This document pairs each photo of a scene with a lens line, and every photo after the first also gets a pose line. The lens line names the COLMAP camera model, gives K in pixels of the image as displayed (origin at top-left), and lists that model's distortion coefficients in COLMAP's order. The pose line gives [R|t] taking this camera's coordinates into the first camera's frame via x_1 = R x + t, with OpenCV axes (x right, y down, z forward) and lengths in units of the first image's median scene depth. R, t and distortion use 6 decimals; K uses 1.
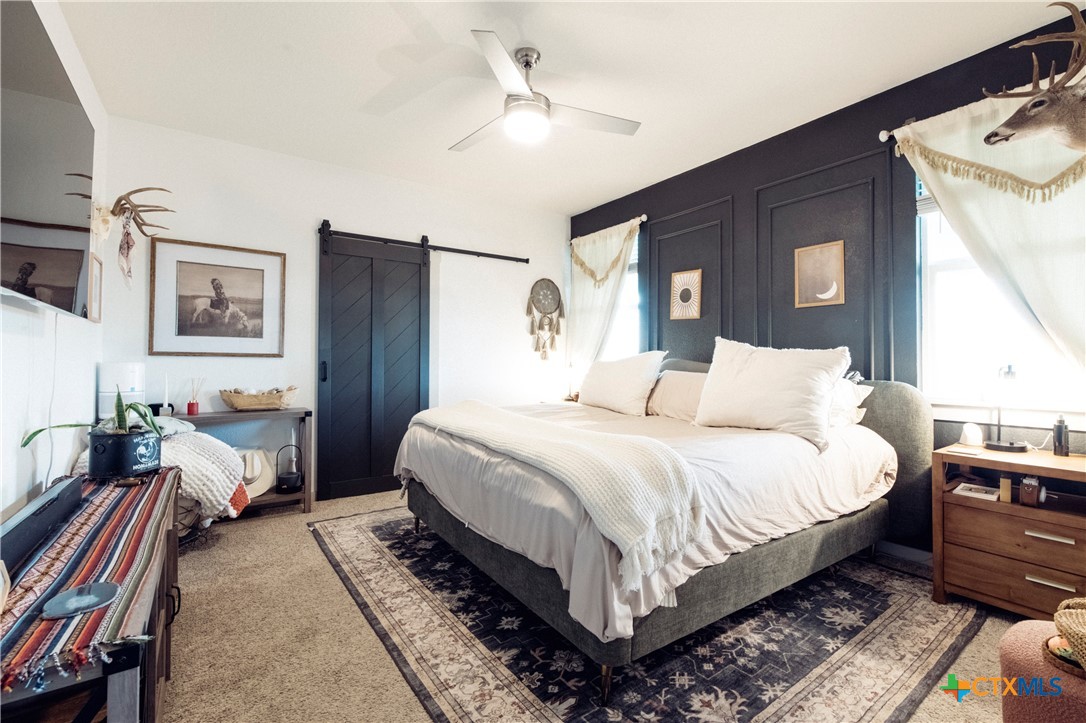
lens RADIAL K [[476.6, 0, 543.0], [0, 476.6, 361.5], [0, 0, 1]] dist [-0.001981, -0.000552]
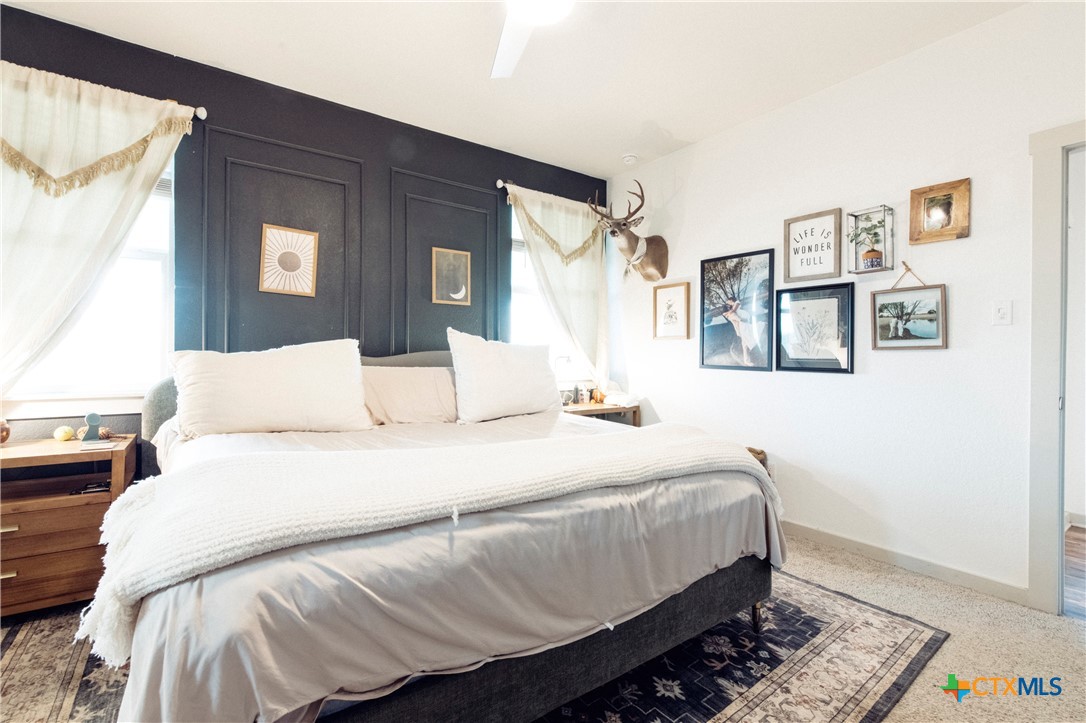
lens RADIAL K [[476.6, 0, 543.0], [0, 476.6, 361.5], [0, 0, 1]] dist [-0.001981, -0.000552]
pose [[-0.017930, -0.016477, 0.999703, -0.718141], [-0.005359, 0.999851, 0.016383, -0.001449], [-0.999825, -0.005063, -0.018016, 1.042391]]
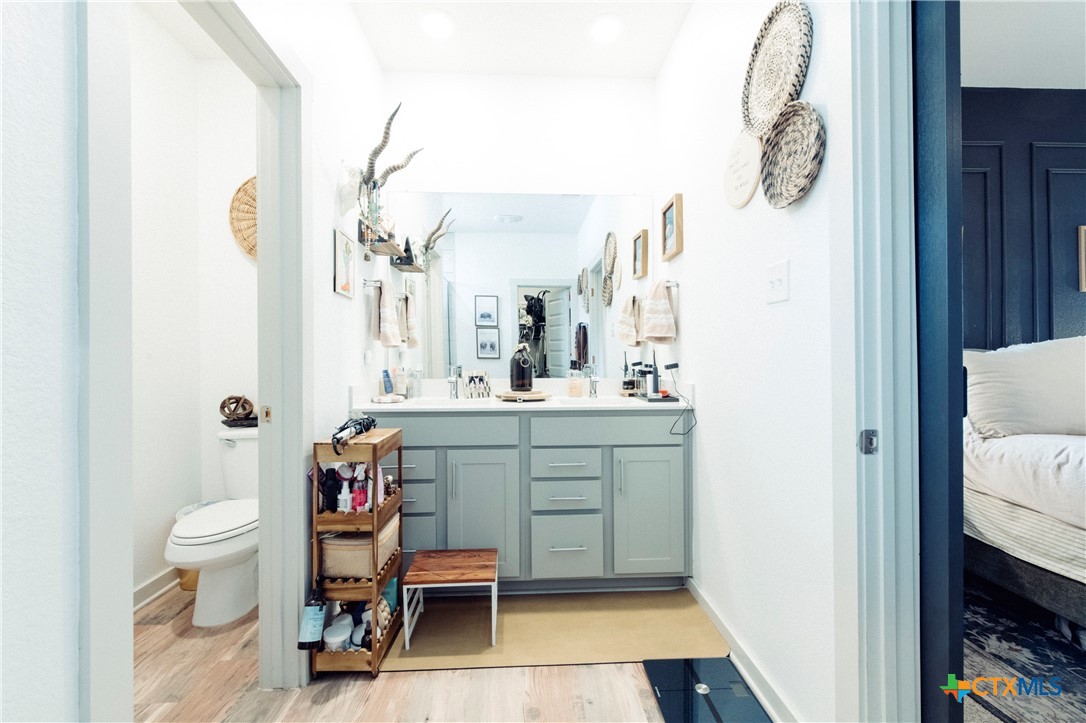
lens RADIAL K [[476.6, 0, 543.0], [0, 476.6, 361.5], [0, 0, 1]] dist [-0.001981, -0.000552]
pose [[0.530162, -0.010836, 0.847827, -1.020674], [0.011248, 0.999920, 0.005746, 0.002154], [-0.847822, 0.006490, 0.530242, 1.861629]]
